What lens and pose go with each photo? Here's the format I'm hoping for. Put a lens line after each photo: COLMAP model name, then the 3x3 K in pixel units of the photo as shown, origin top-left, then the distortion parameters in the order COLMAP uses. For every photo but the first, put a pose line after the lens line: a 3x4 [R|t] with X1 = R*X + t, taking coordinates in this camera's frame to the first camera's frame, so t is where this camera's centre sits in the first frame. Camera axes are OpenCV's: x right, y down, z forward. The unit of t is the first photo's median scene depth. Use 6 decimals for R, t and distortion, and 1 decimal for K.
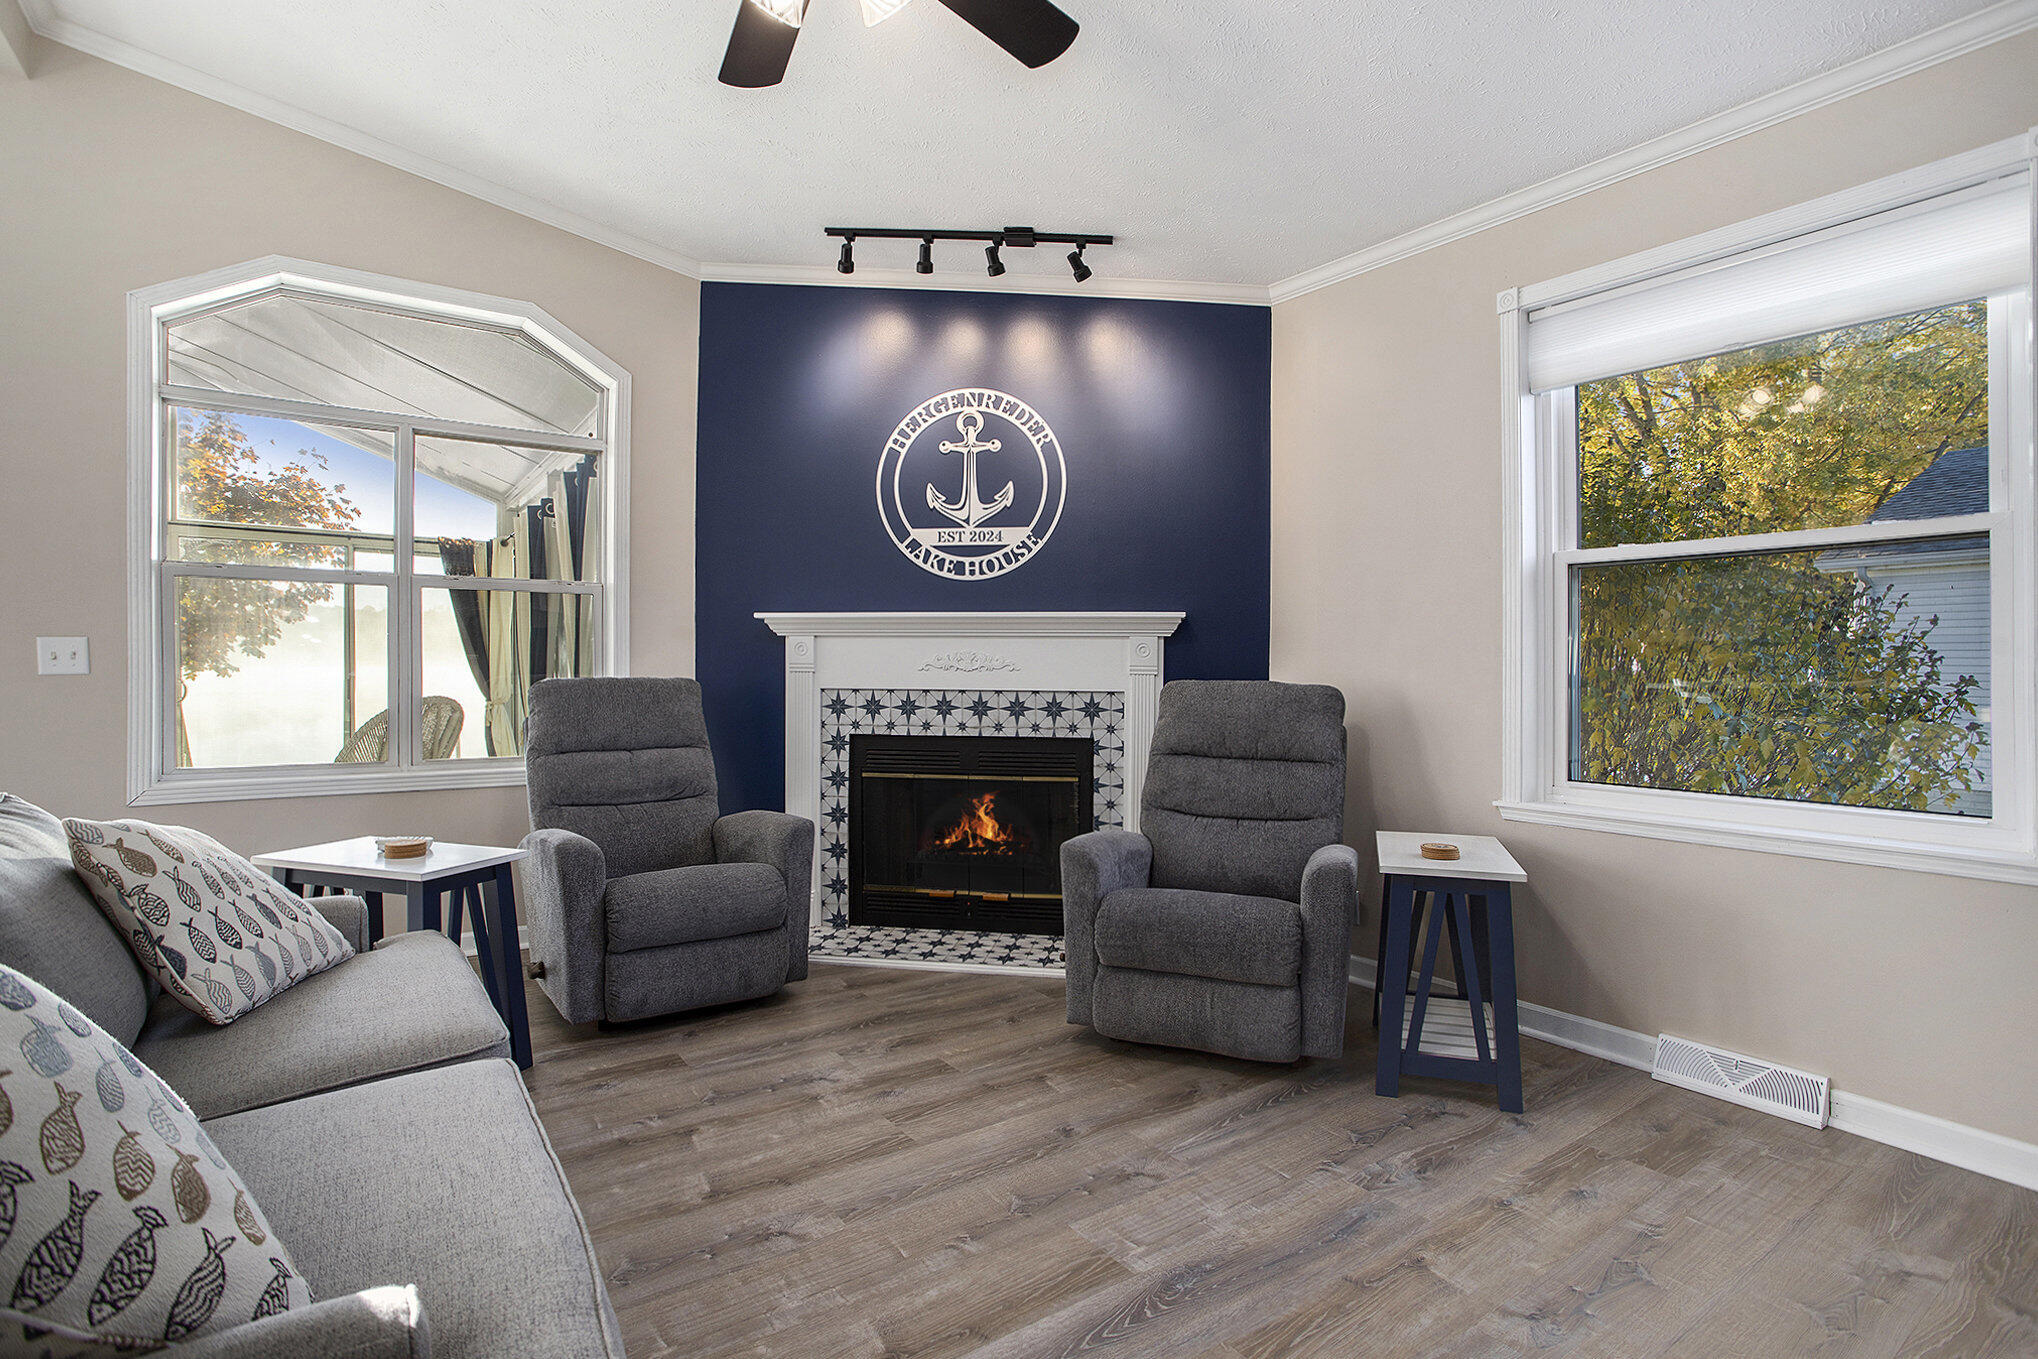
lens RADIAL K [[986.8, 0, 1019.4], [0, 986.8, 638.6], [0, 0, 1]] dist [-0.039545, 0.000065]
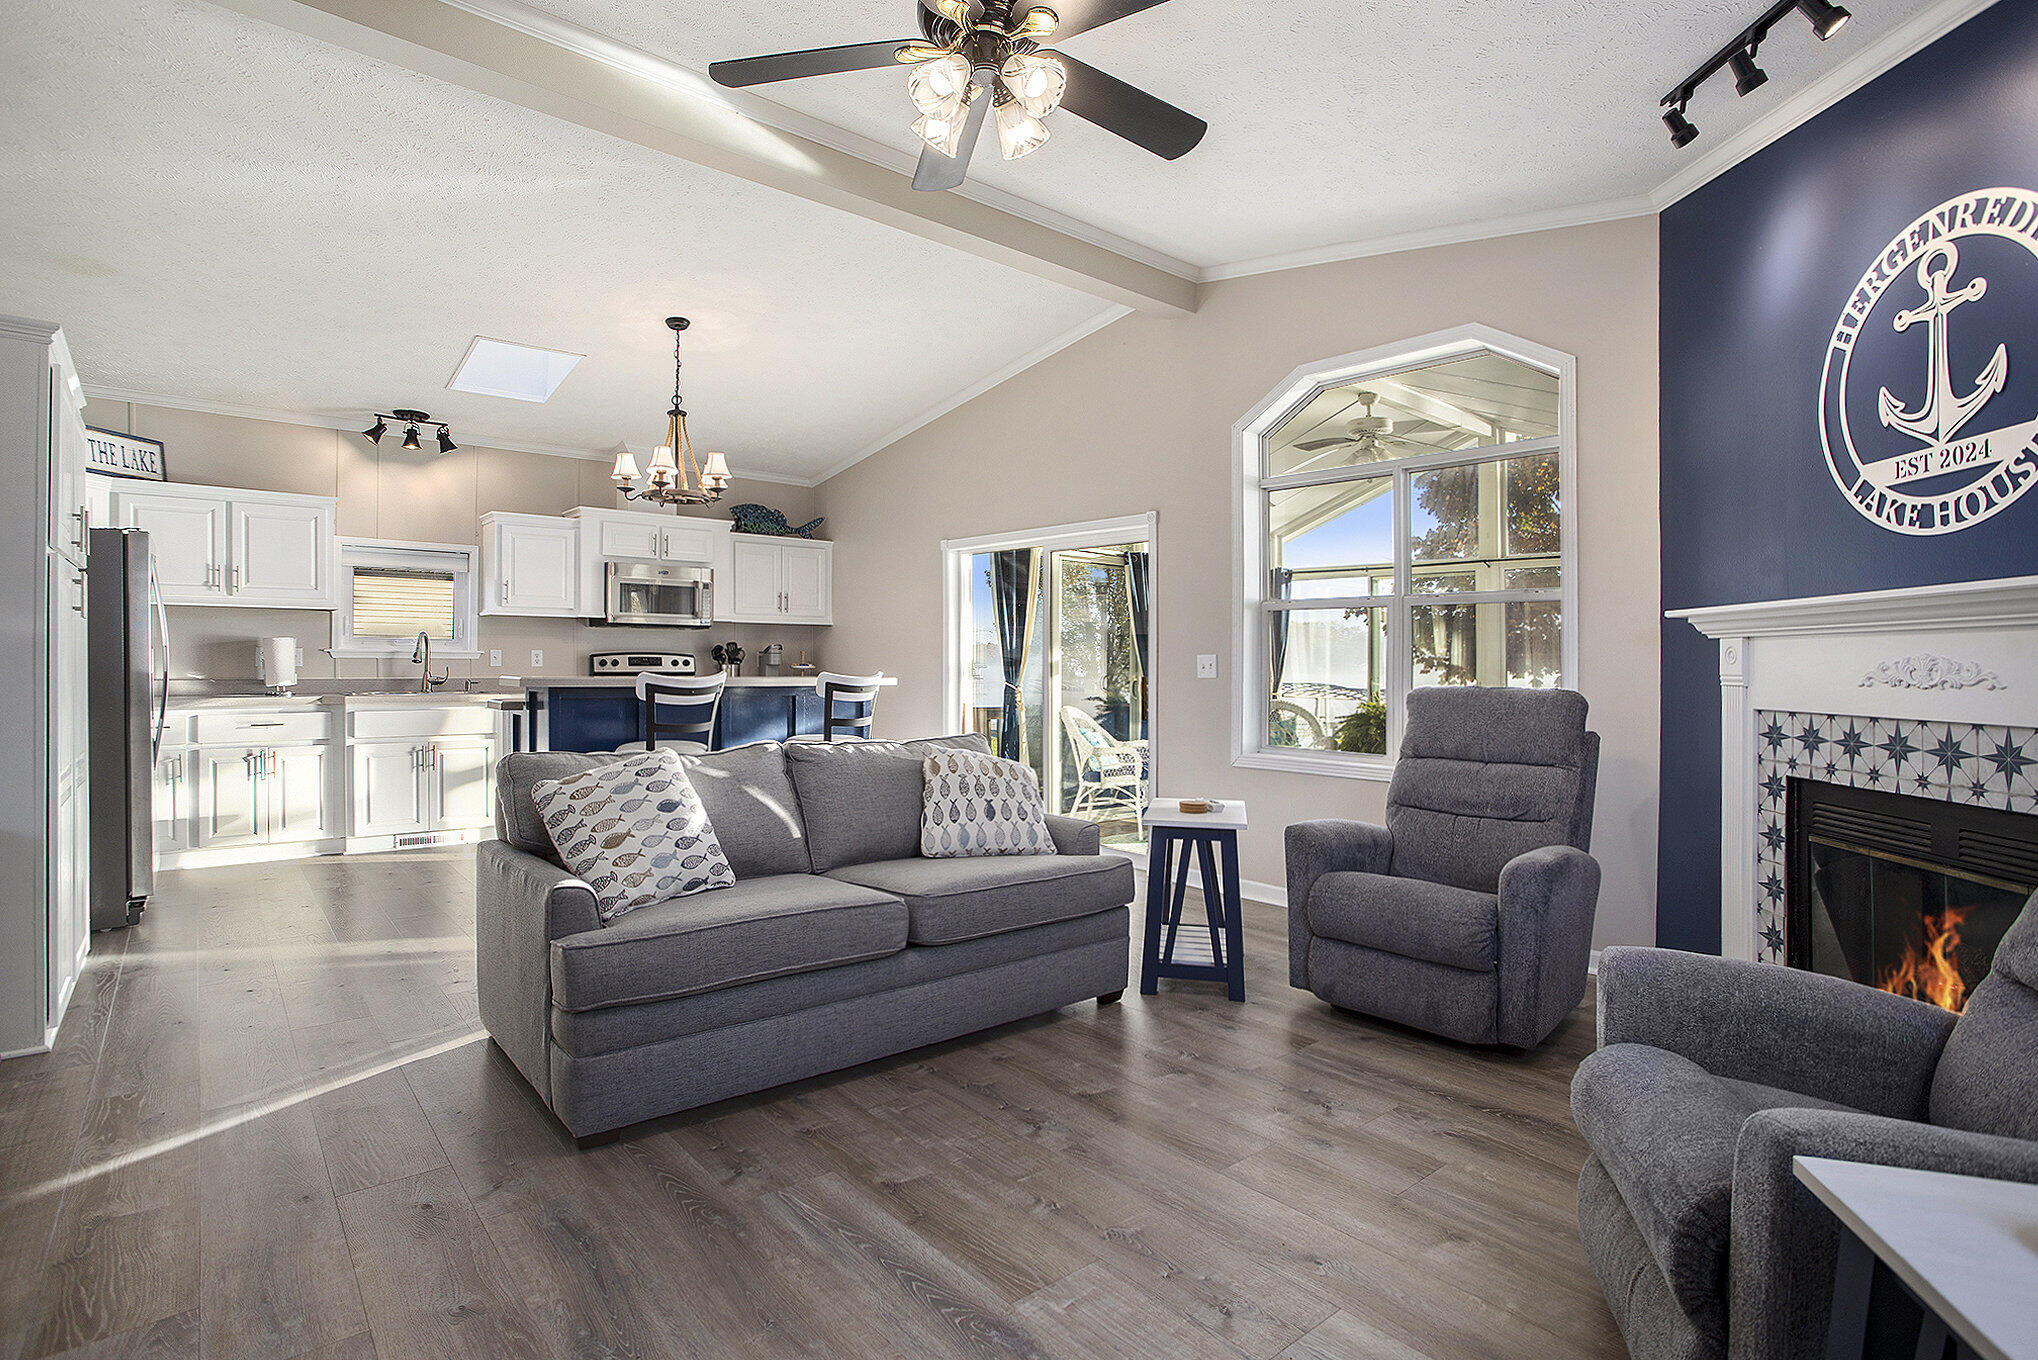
lens RADIAL K [[1002.8, 0, 1020.0], [0, 1002.8, 663.1], [0, 0, 1]] dist [-0.063938, 0.023700]
pose [[0.090832, -0.005594, -0.995851, 0.471340], [0.016417, 0.999857, -0.004119, 0.010928], [0.995731, -0.015974, 0.090911, 0.402609]]
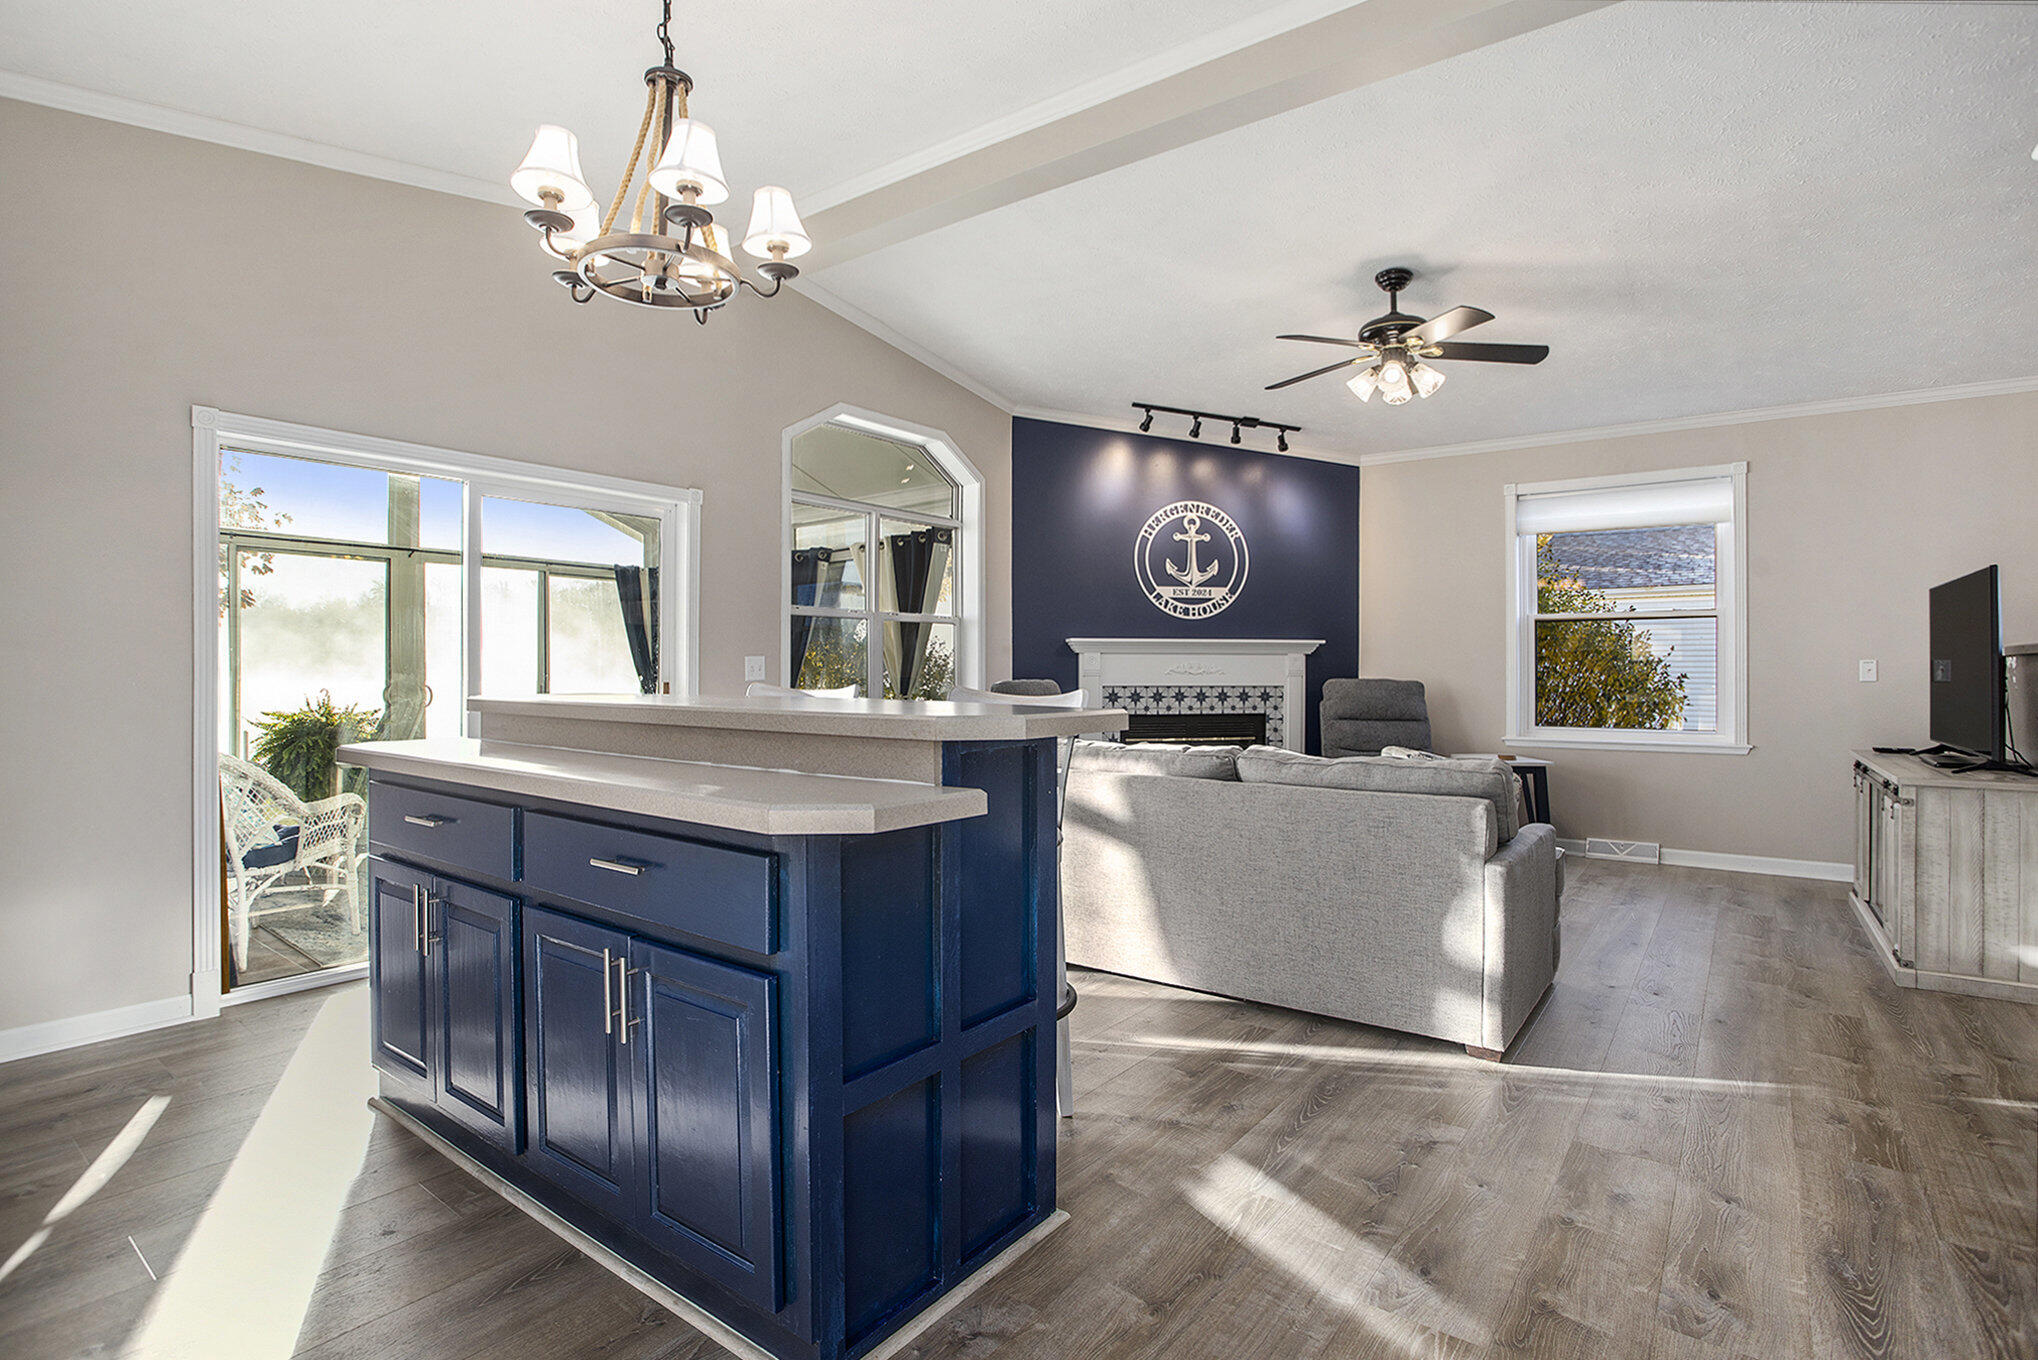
lens RADIAL K [[1002.8, 0, 1020.0], [0, 1002.8, 663.1], [0, 0, 1]] dist [-0.063938, 0.023700]
pose [[0.949986, -0.000632, 0.312293, -0.843811], [-0.002088, 0.999963, 0.008374, 0.000763], [-0.312287, -0.008607, 0.949949, -0.491619]]
